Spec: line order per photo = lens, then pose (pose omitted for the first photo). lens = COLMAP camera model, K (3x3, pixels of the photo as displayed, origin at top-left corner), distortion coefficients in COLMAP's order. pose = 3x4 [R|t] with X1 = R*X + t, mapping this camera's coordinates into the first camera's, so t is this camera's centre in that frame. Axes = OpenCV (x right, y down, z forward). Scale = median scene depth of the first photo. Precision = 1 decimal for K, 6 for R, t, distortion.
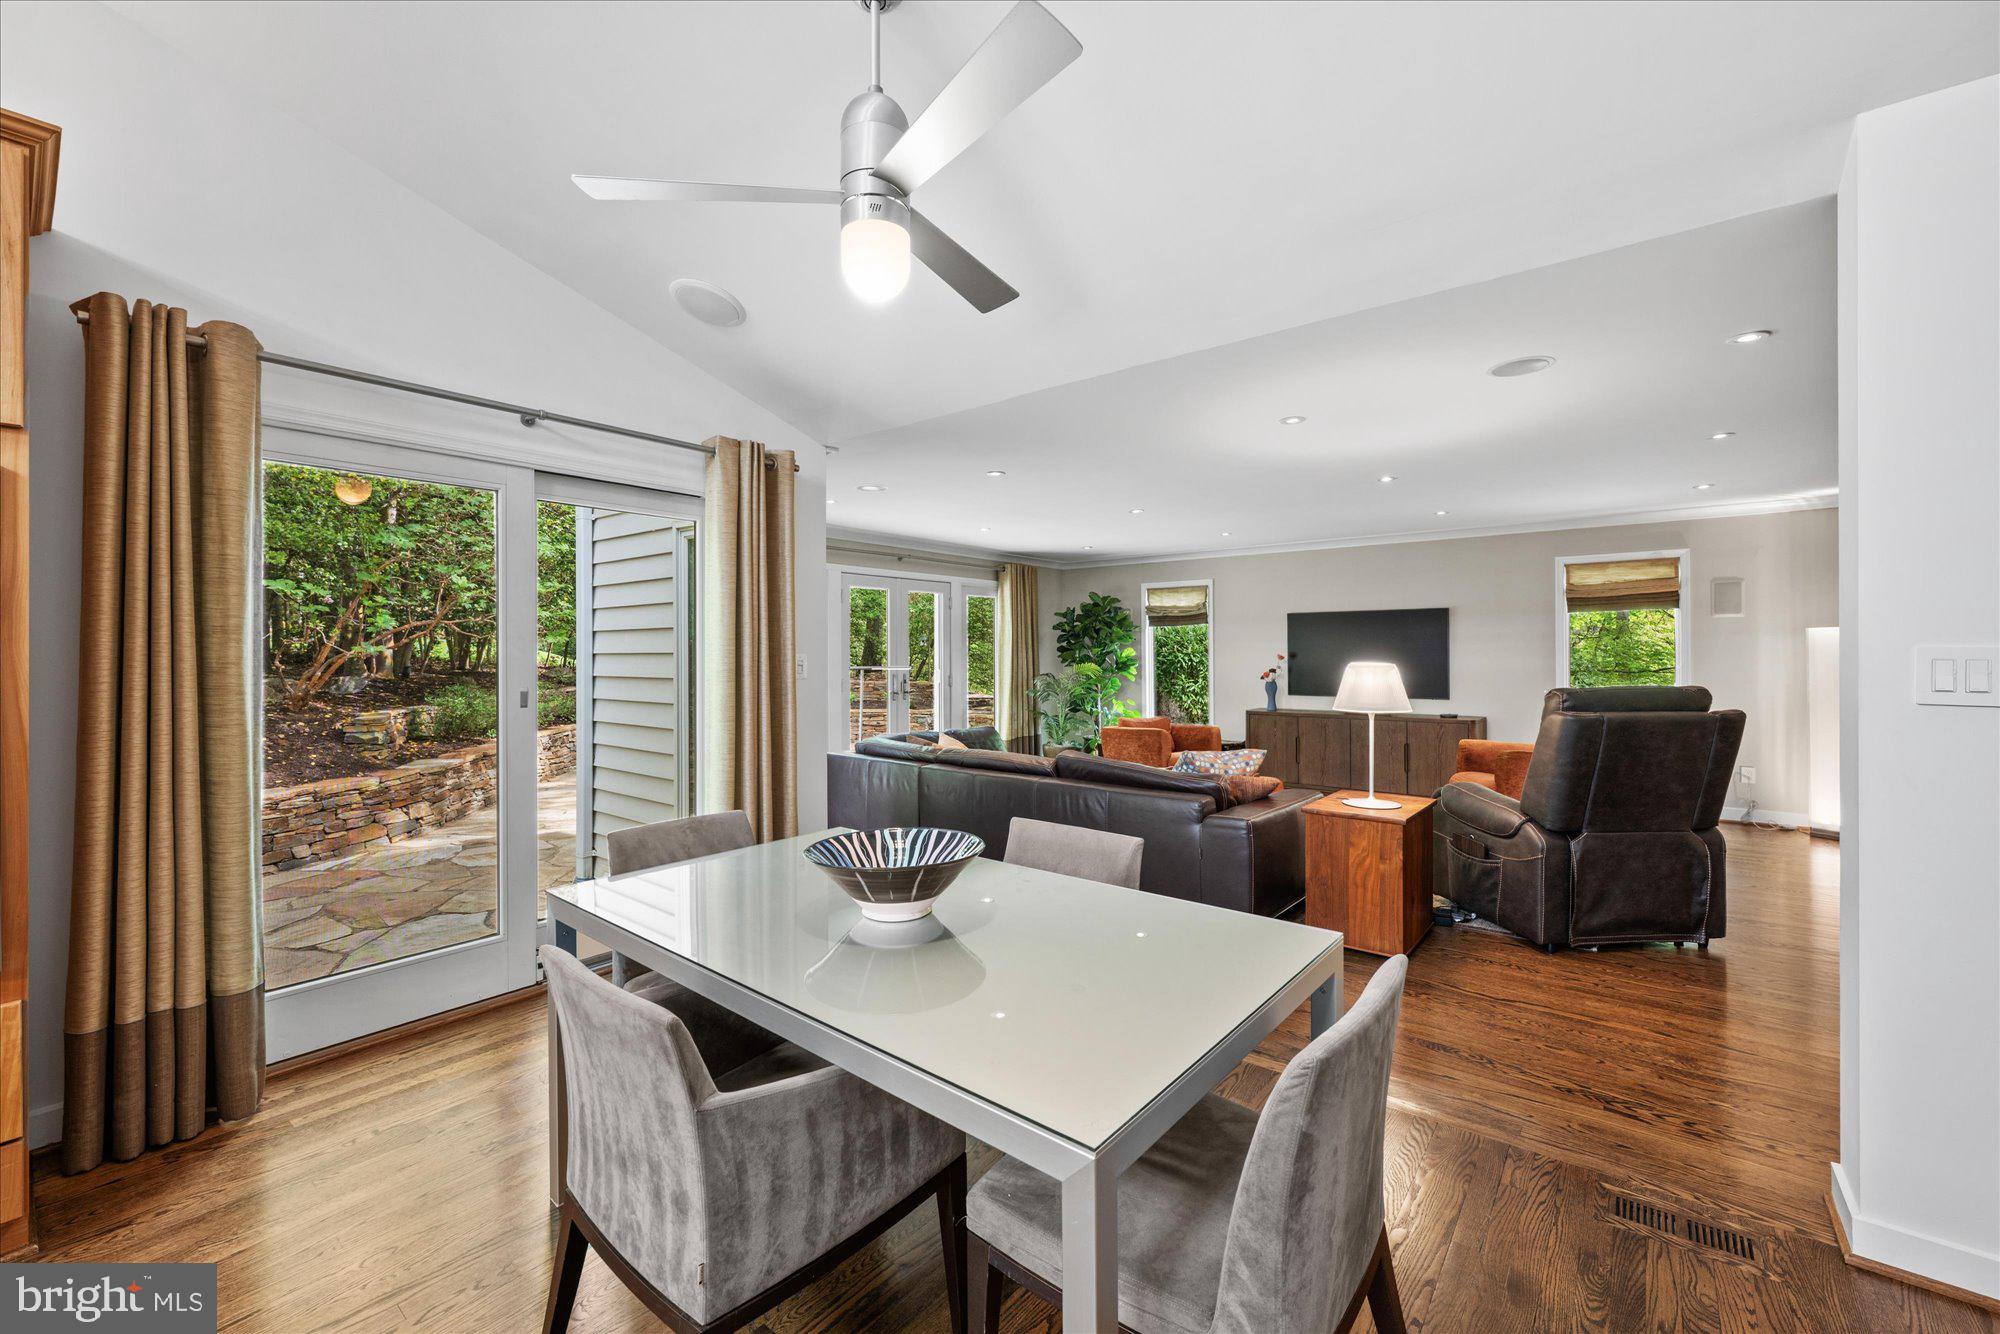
lens RADIAL K [[798.8, 0, 1003.0], [0, 798.8, 657.0], [0, 0, 1]] dist [0.000785, -0.000138]
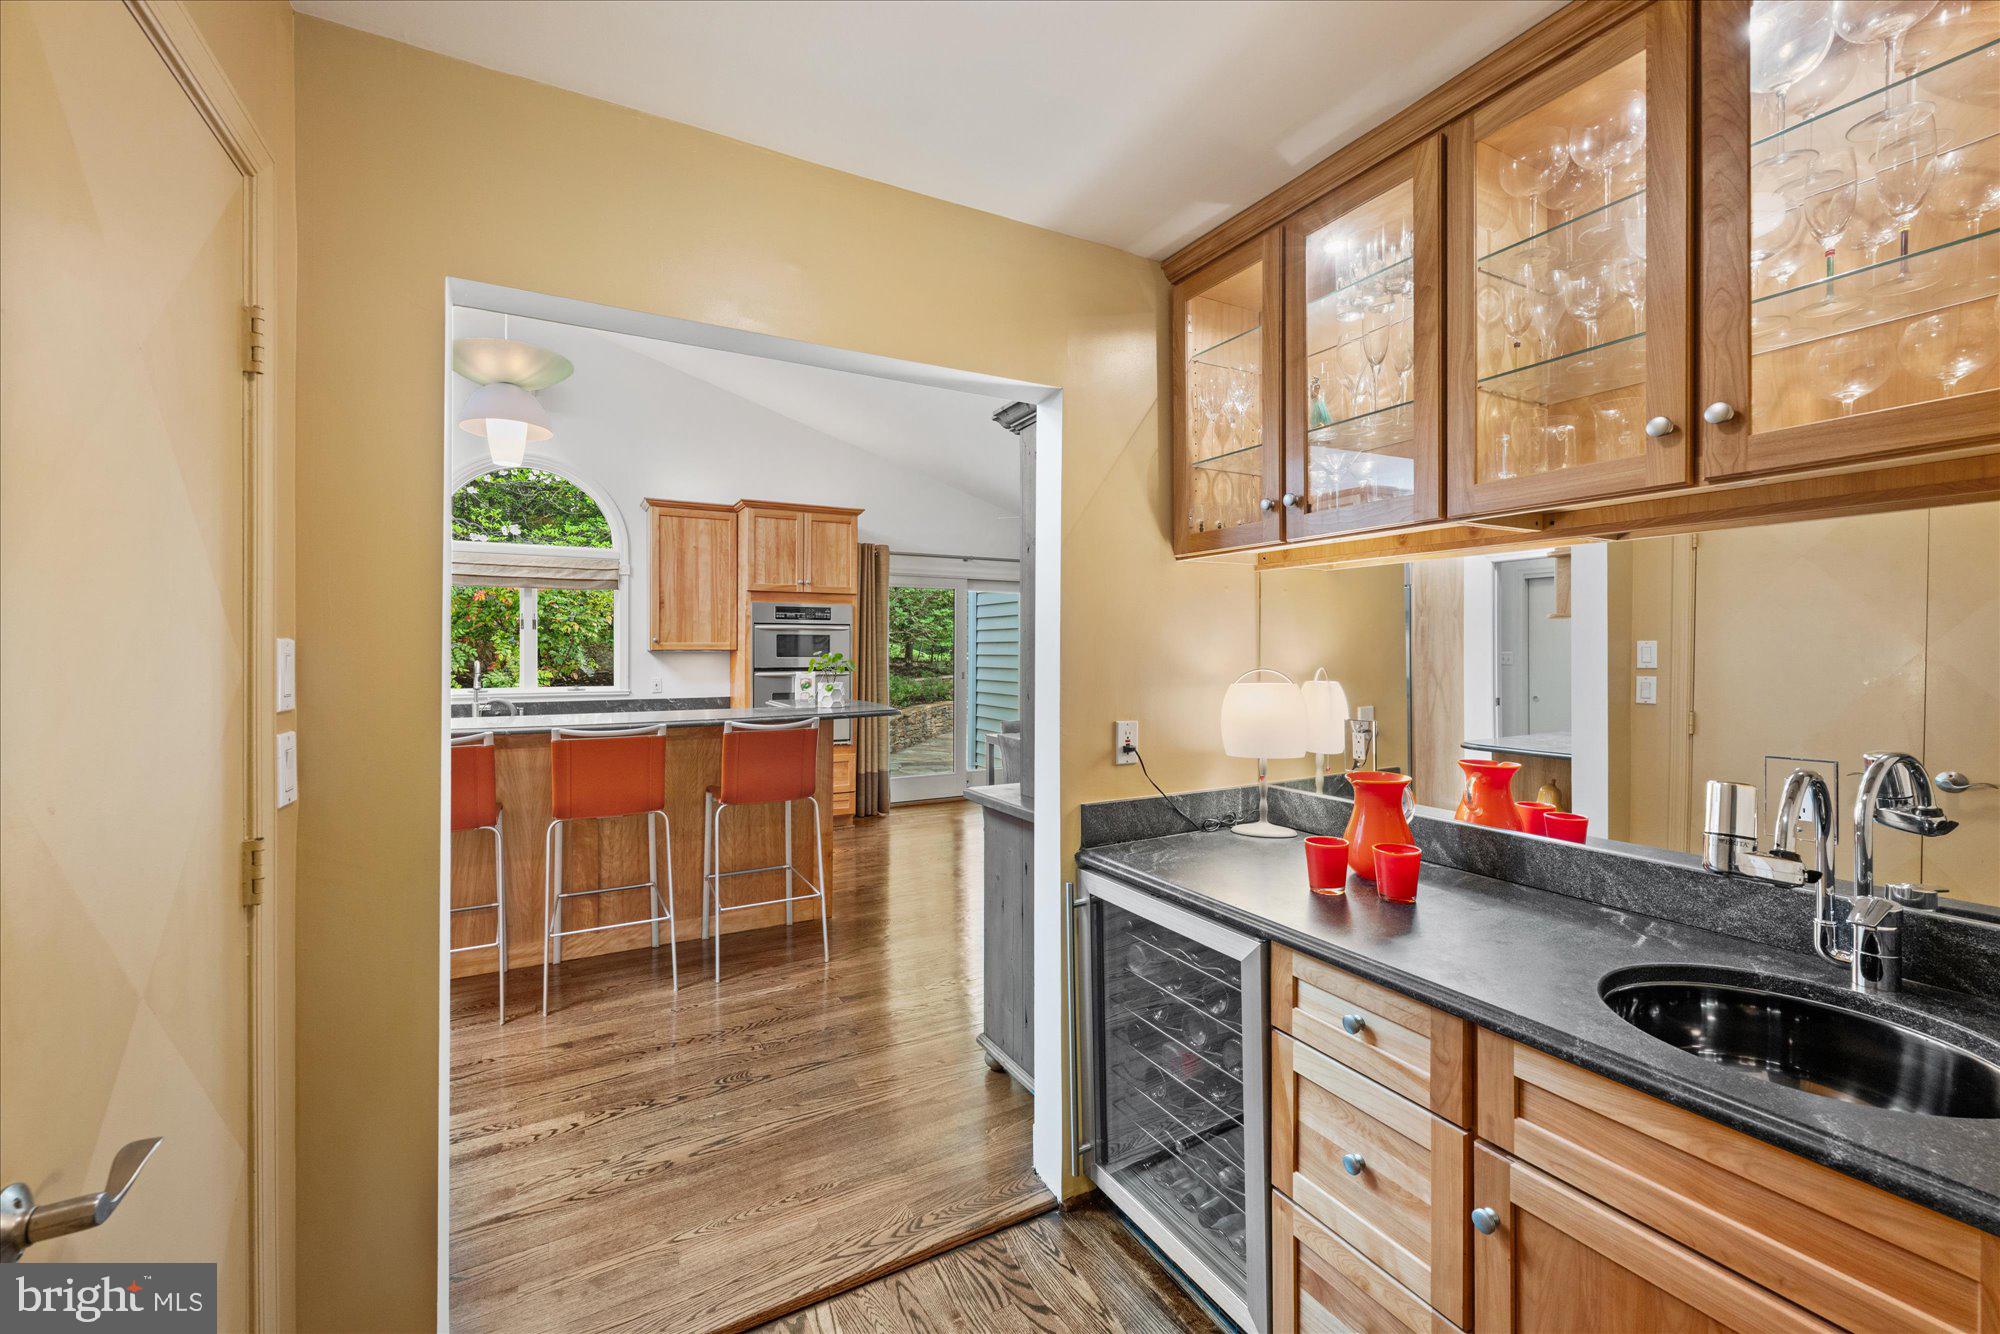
lens RADIAL K [[798.8, 0, 997.5], [0, 798.8, 650.7], [0, 0, 1]] dist [0.000785, -0.000138]
pose [[0.918075, 0.005856, -0.396364, 0.191611], [-0.007484, 0.999969, -0.002562, -0.006943], [0.396337, 0.005318, 0.918090, -0.503982]]
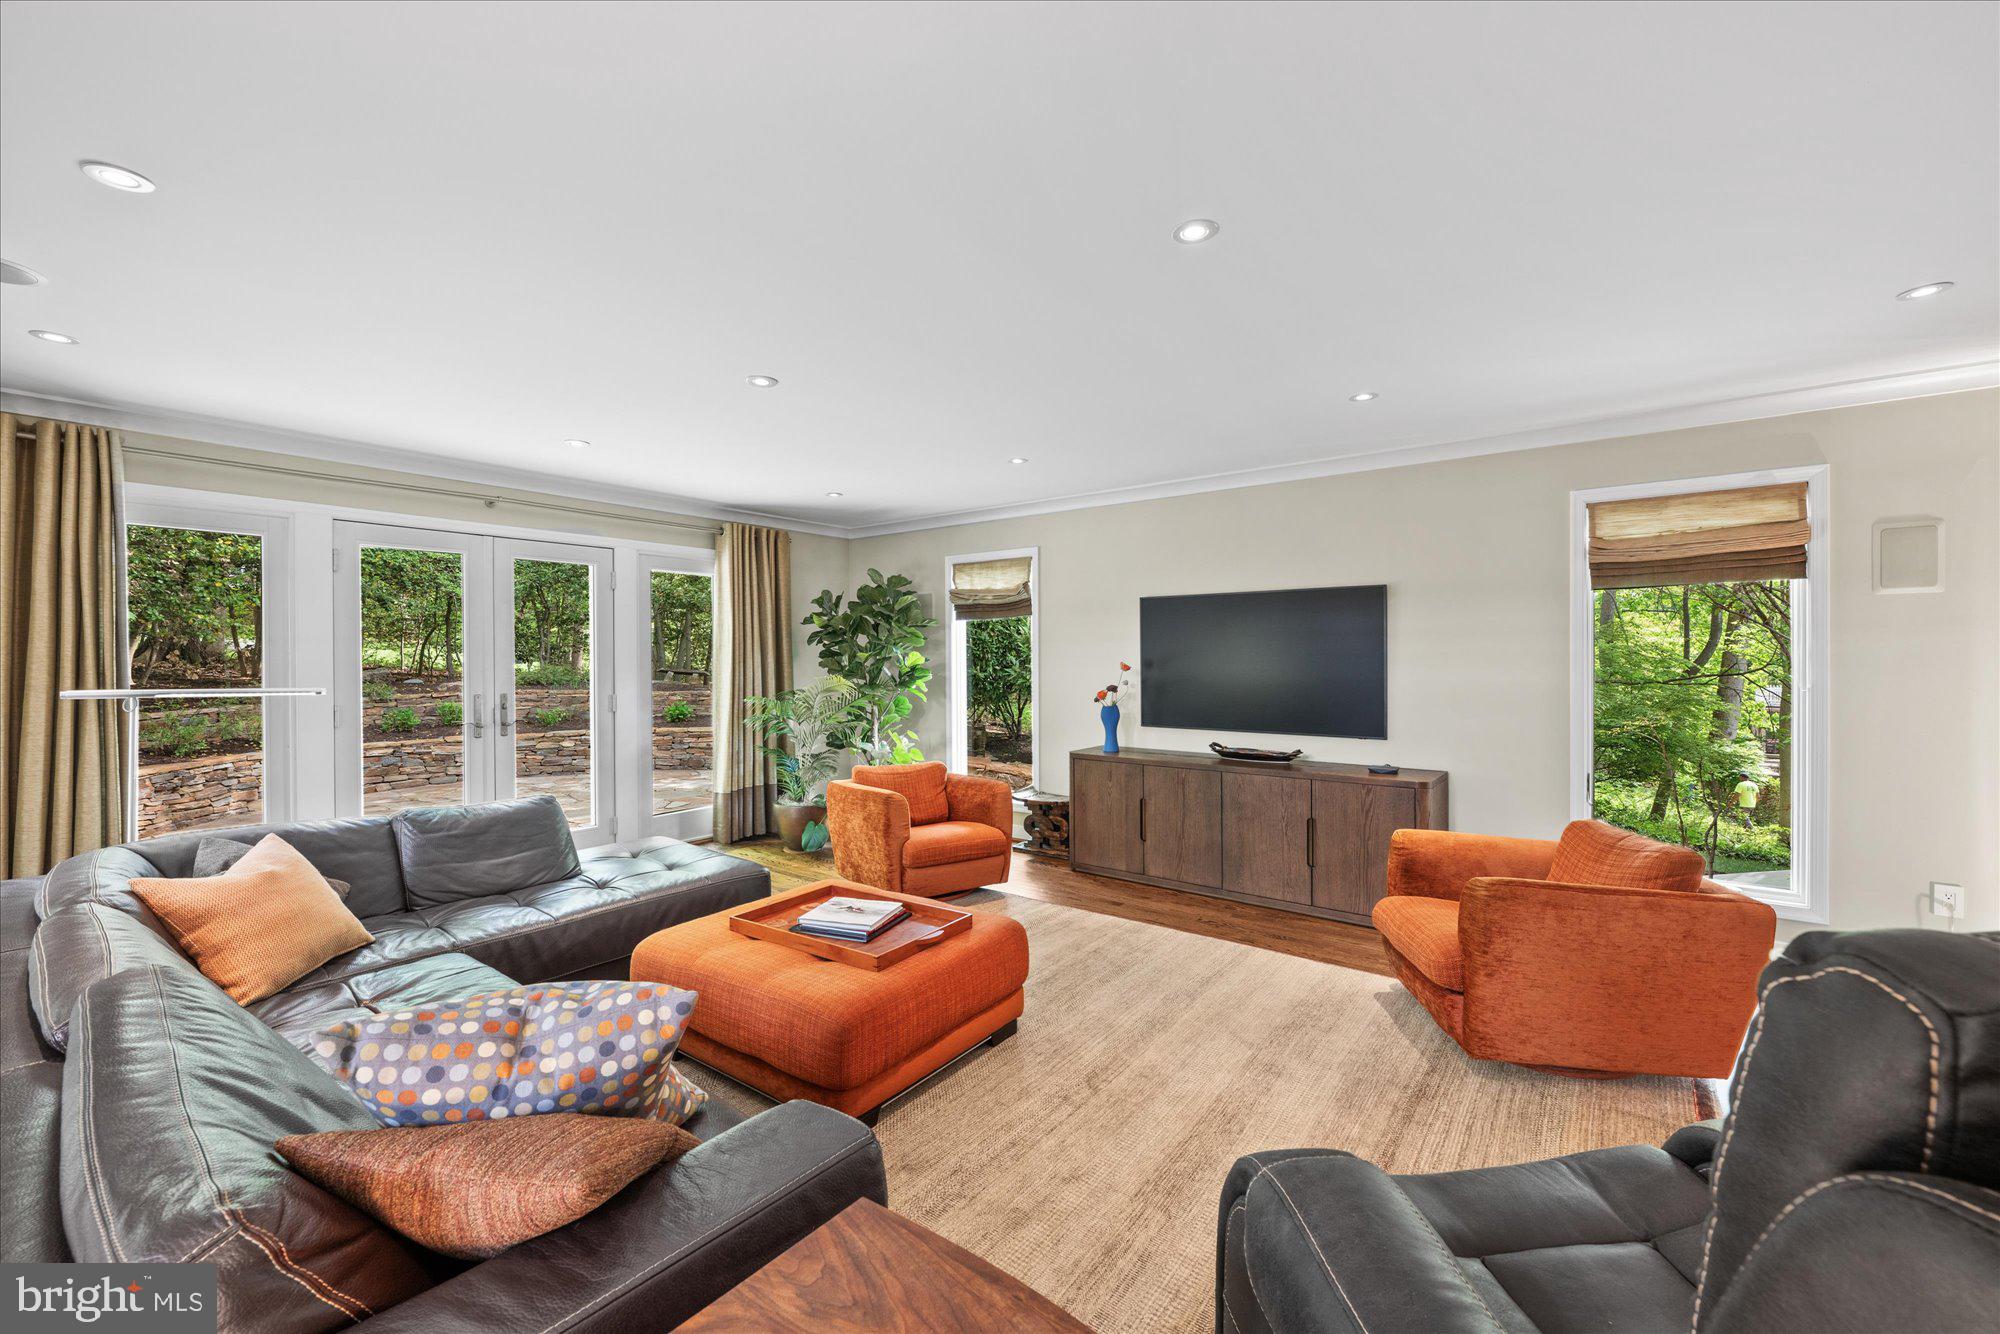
lens RADIAL K [[798.8, 0, 990.3], [0, 798.8, 660.5], [0, 0, 1]] dist [0.000785, -0.000138]
pose [[0.999899, 0.001648, 0.014137, 0.265808], [-0.001632, 0.999998, -0.001178, -0.004366], [-0.014139, 0.001154, 0.999899, 0.427284]]
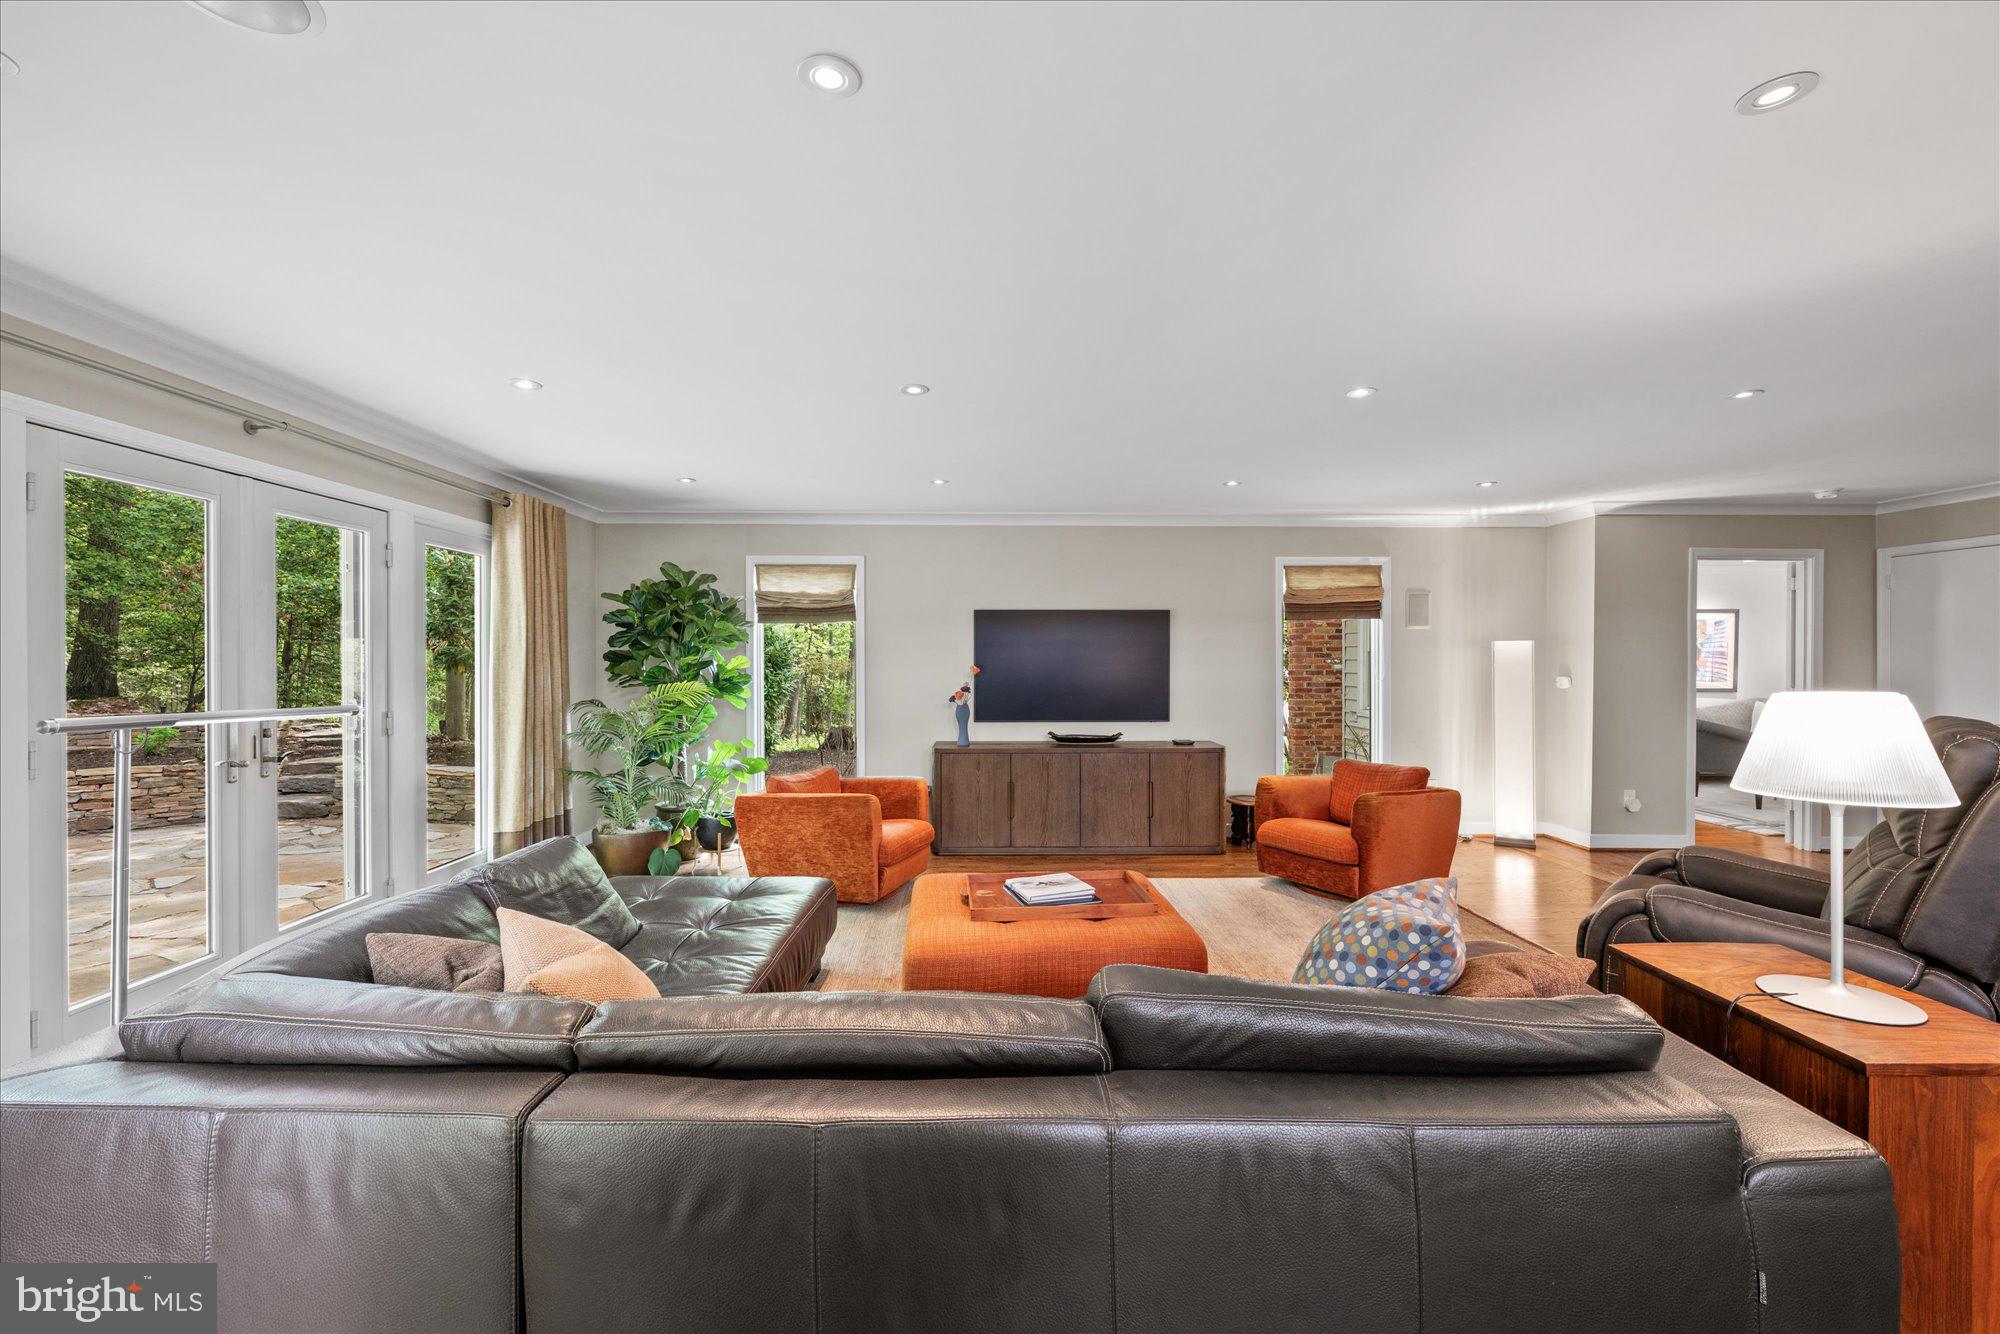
lens RADIAL K [[798.8, 0, 998.7], [0, 798.8, 662.8], [0, 0, 1]] dist [0.000785, -0.000138]
pose [[0.770230, 0.002846, 0.637760, -0.104721], [0.000603, 0.999986, -0.005191, -0.003029], [-0.637766, 0.004383, 0.770218, 0.495649]]
